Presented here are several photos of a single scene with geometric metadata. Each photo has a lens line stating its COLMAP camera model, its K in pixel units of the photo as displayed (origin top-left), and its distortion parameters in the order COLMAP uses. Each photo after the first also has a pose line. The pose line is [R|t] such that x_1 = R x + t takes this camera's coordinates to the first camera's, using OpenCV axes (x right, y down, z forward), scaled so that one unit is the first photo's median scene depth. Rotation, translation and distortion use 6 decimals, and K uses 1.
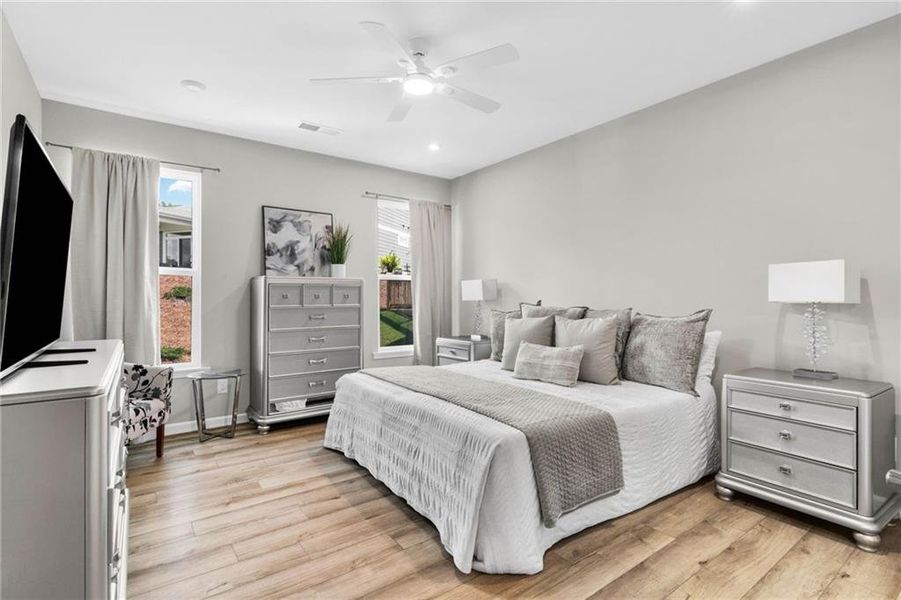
lens RADIAL K [[429.5, 0, 450.6], [0, 429.5, 296.0], [0, 0, 1]] dist [0.000197, 0.000095]
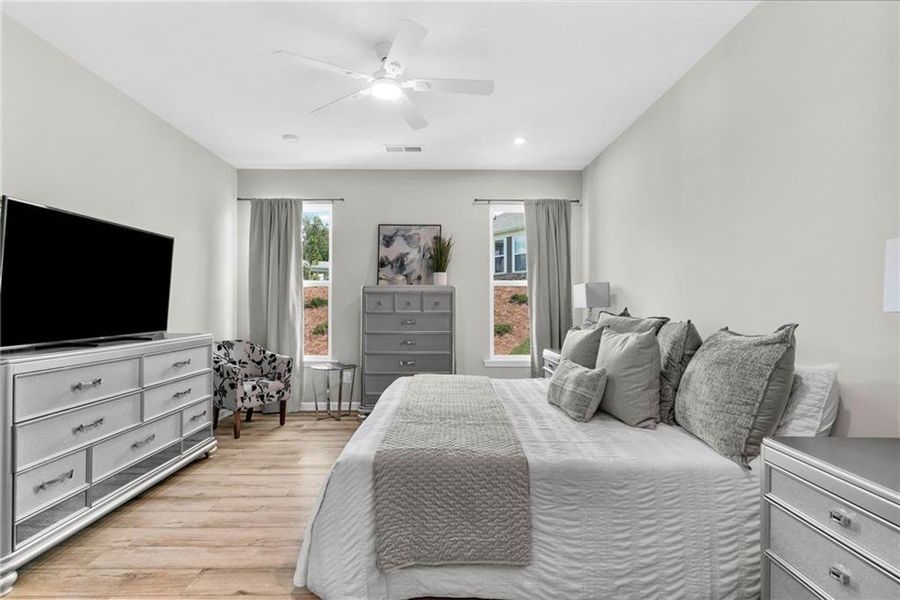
lens RADIAL K [[426.4, 0, 445.4], [0, 426.4, 301.0], [0, 0, 1]] dist [0.001800, 0.000312]
pose [[0.815795, -0.002960, -0.578333, 0.424600], [-0.000156, 0.999986, -0.005338, 0.001445], [0.578341, 0.004445, 0.815783, 0.194003]]
